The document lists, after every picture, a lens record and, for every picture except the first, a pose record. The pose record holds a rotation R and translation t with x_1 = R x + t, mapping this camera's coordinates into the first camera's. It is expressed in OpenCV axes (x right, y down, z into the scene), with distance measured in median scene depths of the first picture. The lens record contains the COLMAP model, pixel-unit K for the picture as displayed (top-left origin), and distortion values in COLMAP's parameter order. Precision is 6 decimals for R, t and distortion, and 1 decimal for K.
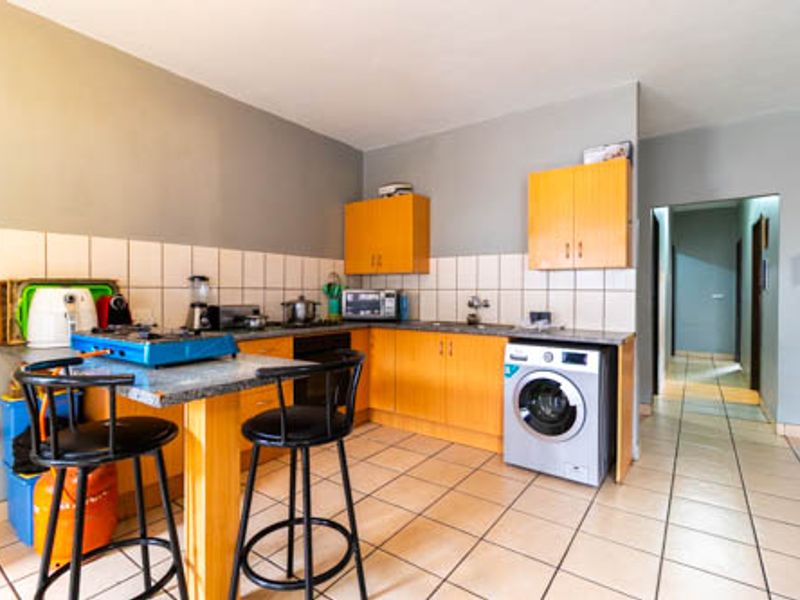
lens RADIAL K [[412.9, 0, 399.6], [0, 412.9, 296.2], [0, 0, 1]] dist [-0.002637, 0.001018]
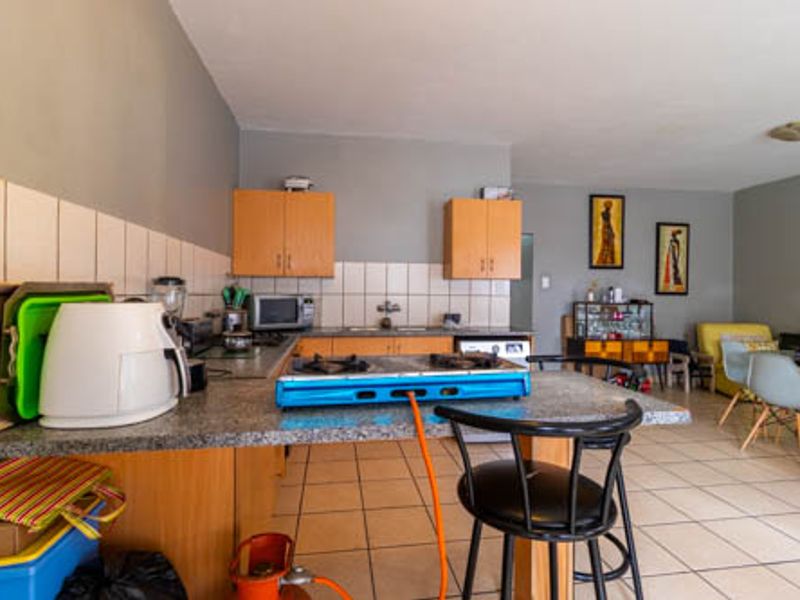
lens RADIAL K [[412.9, 0, 398.2], [0, 412.9, 298.4], [0, 0, 1]] dist [-0.002637, 0.001018]
pose [[0.713607, -0.008935, 0.700489, -0.537358], [0.005794, 0.999960, 0.006851, -0.013710], [-0.700523, -0.000830, 0.713630, 0.219566]]
